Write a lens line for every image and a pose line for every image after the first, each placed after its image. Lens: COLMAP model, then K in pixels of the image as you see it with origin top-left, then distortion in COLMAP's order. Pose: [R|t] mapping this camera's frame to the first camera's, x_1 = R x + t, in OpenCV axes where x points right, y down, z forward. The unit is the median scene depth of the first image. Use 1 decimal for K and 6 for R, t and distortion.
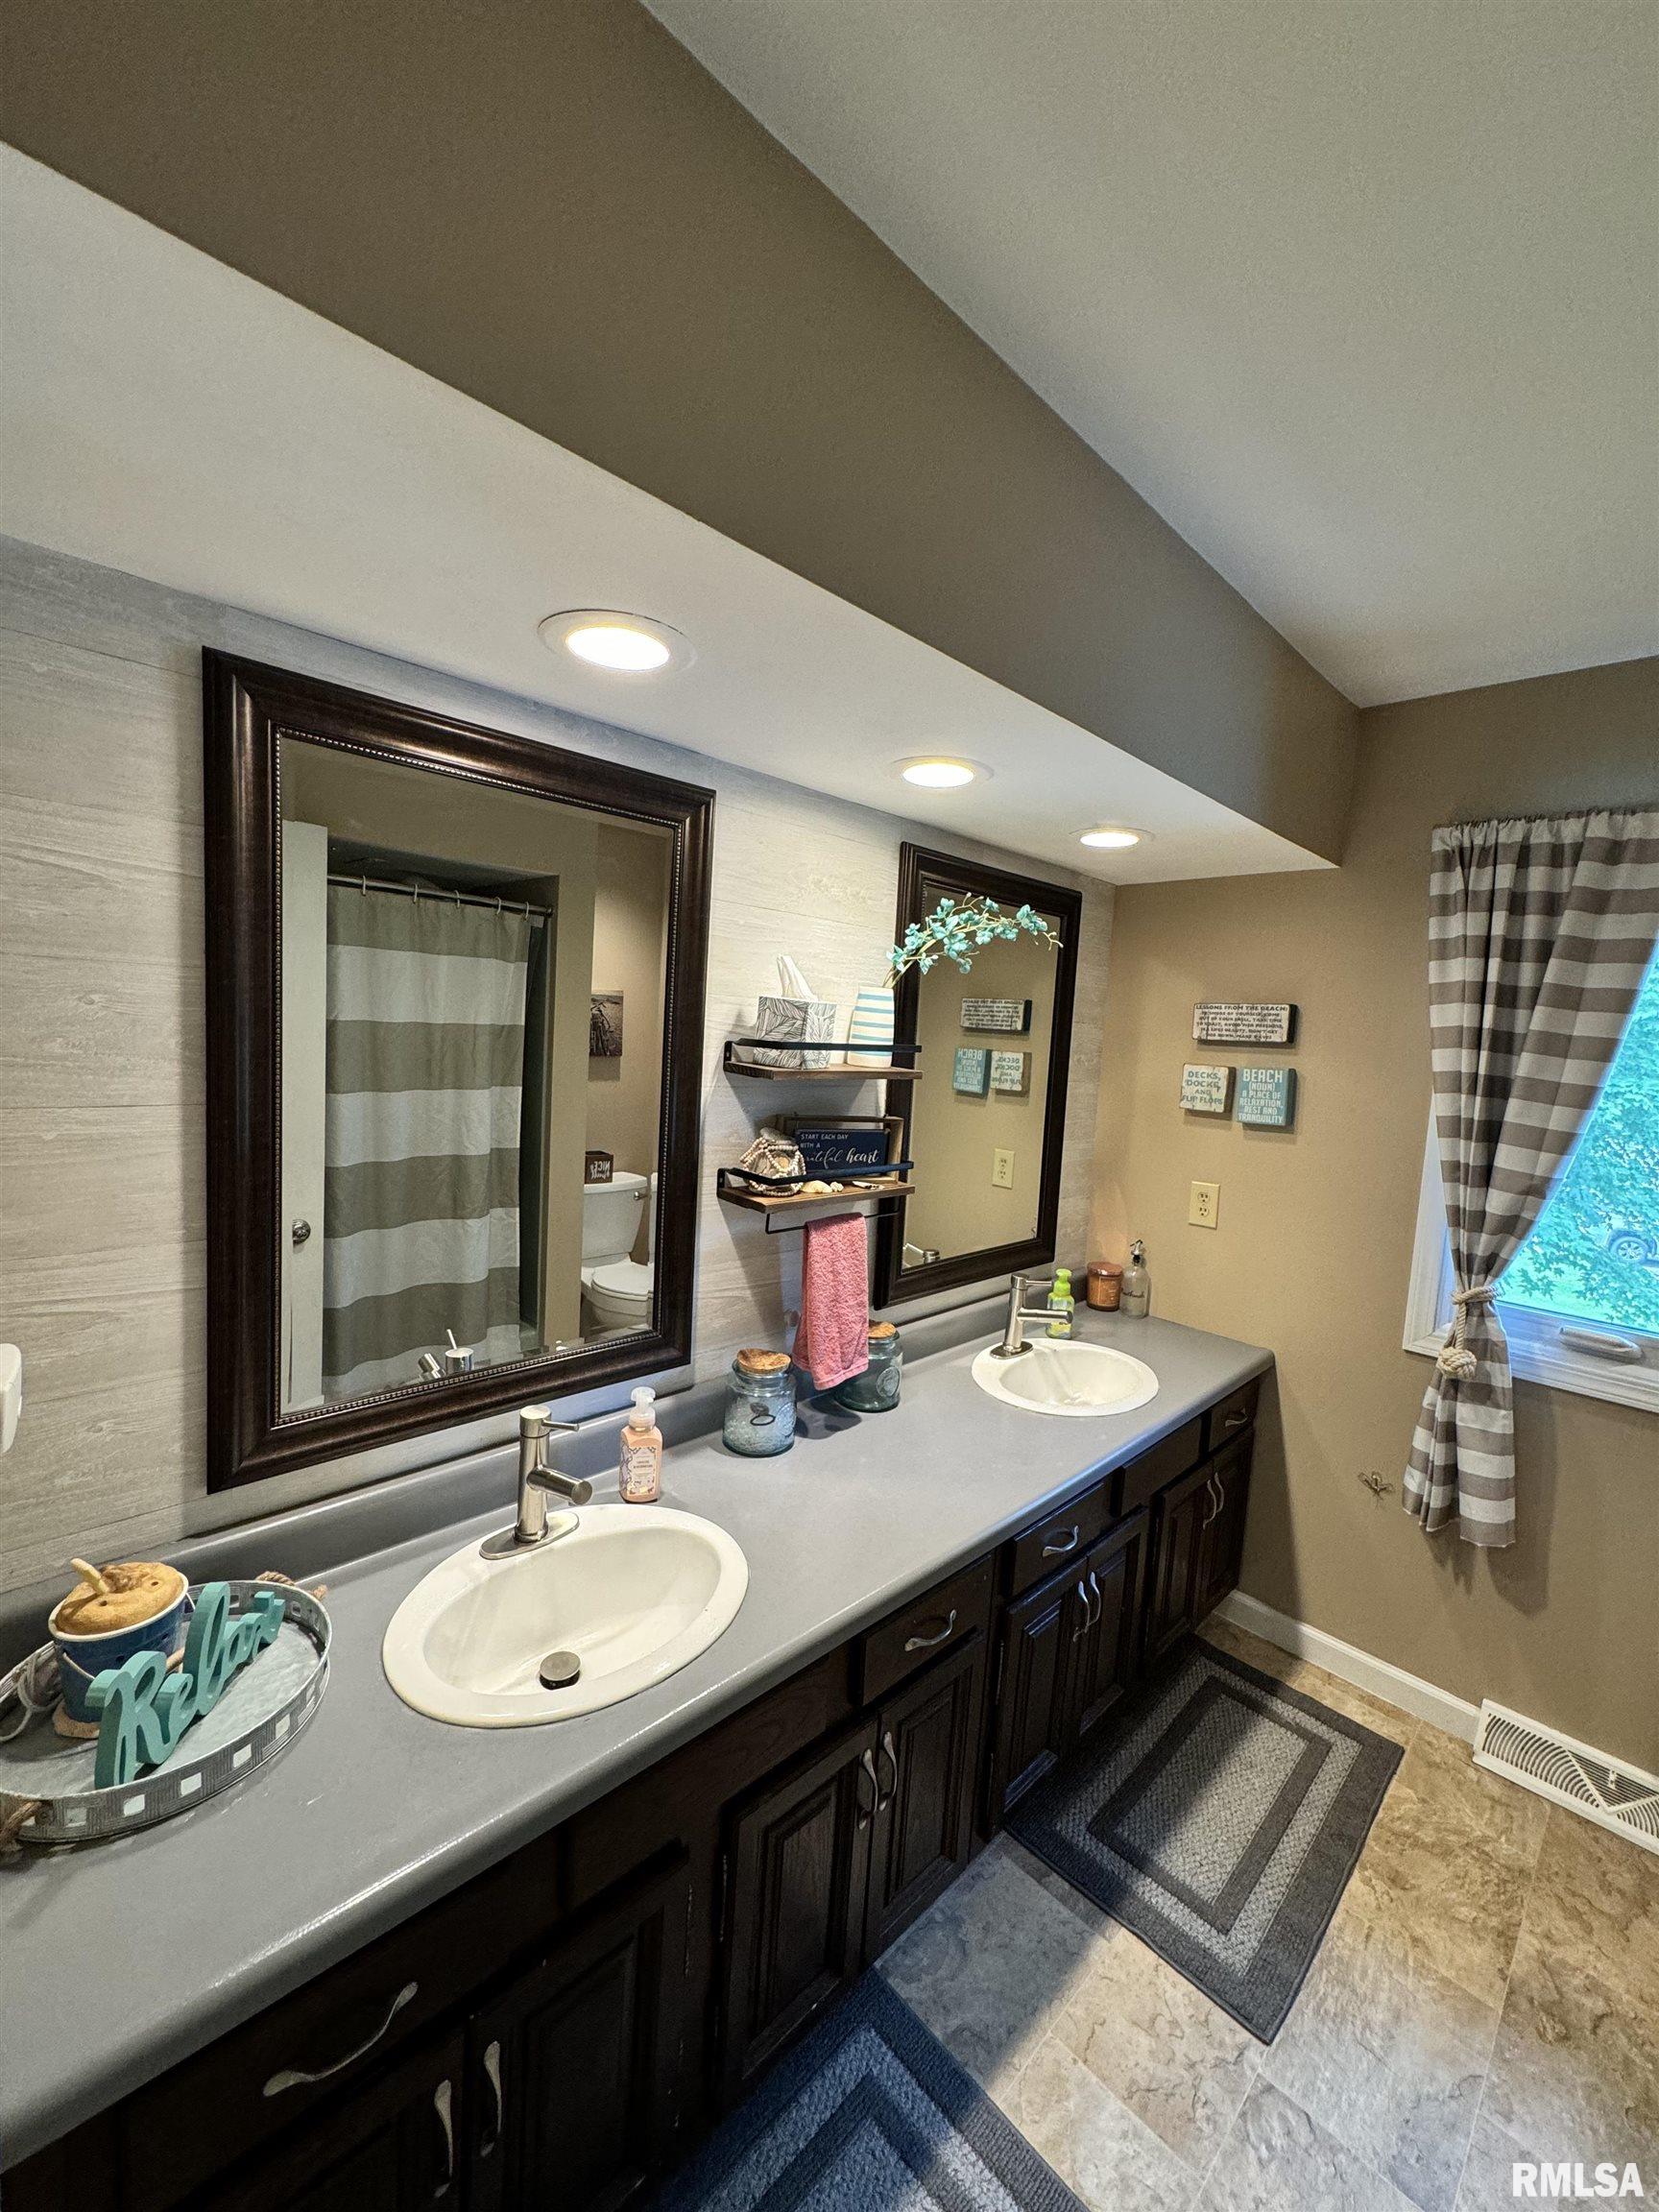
lens RADIAL K [[879.8, 0, 821.0], [0, 879.8, 1107.9], [0, 0, 1]] dist [-0.000785, -0.000213]
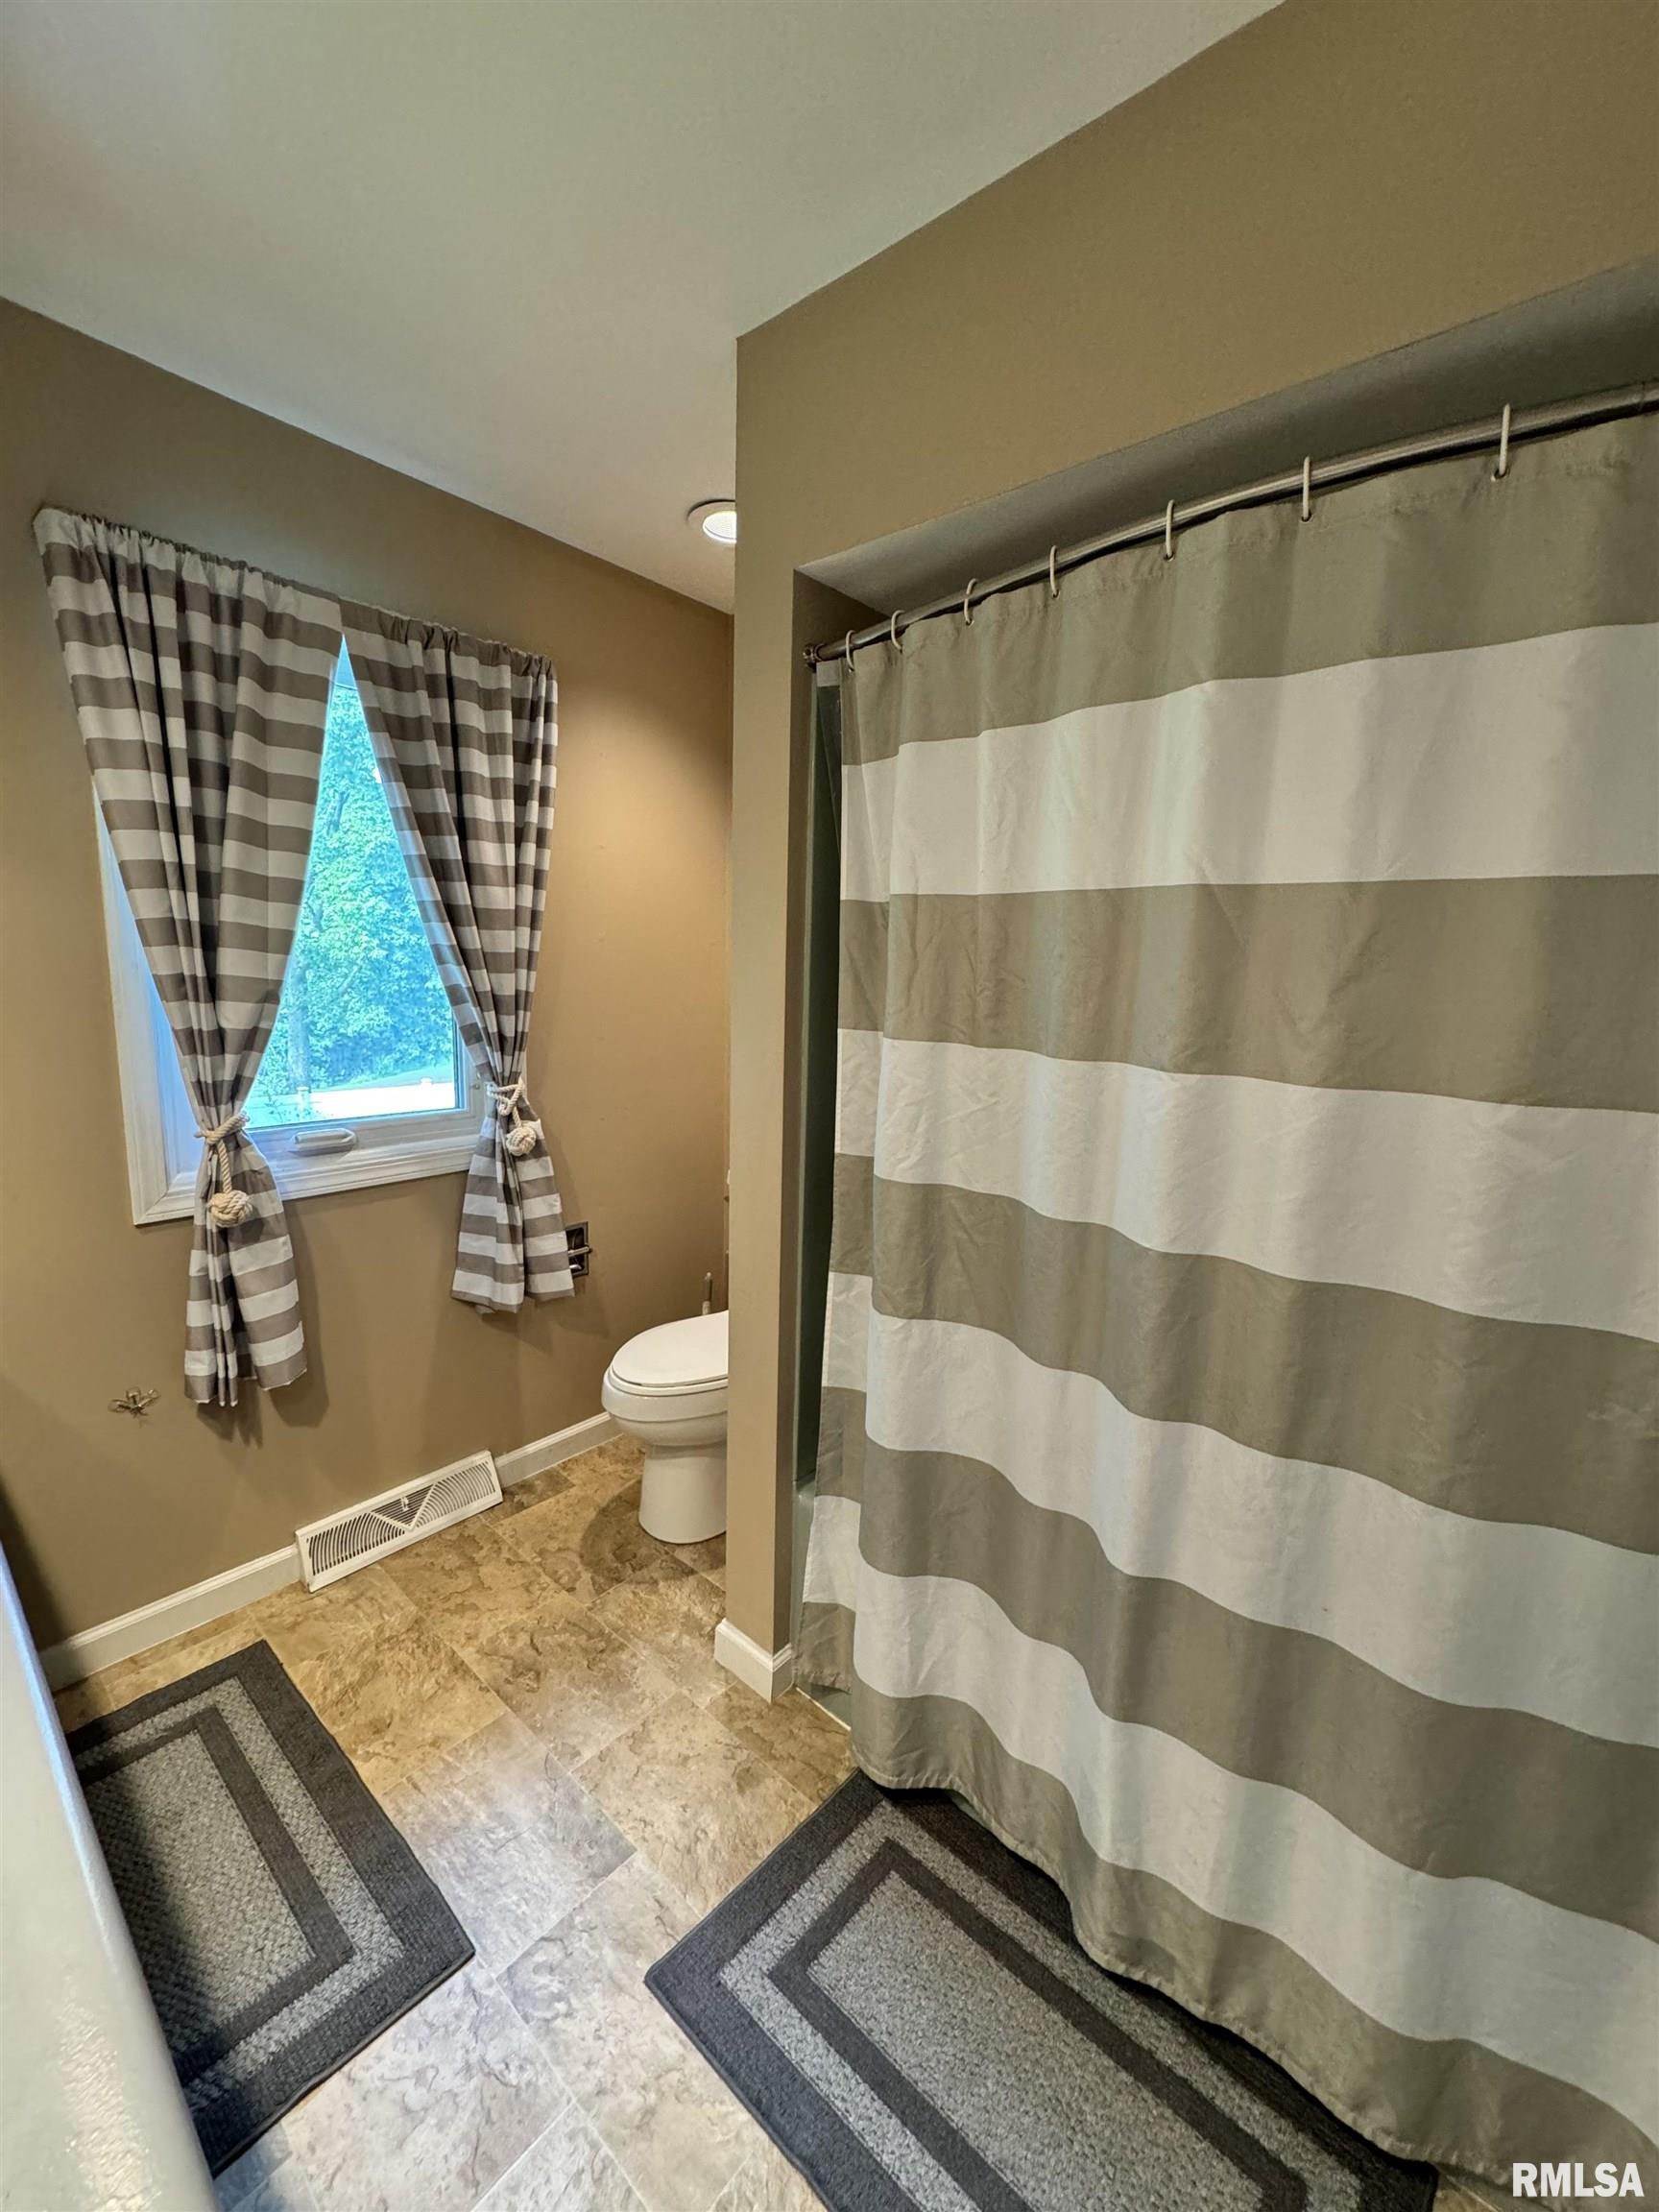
lens RADIAL K [[879.8, 0, 846.4], [0, 879.8, 1102.8], [0, 0, 1]] dist [-0.000785, -0.000213]
pose [[-0.090308, -0.209320, 0.973668, -0.160004], [0.059755, 0.974763, 0.215097, 0.039486], [-0.994120, 0.077607, -0.075521, 0.464478]]
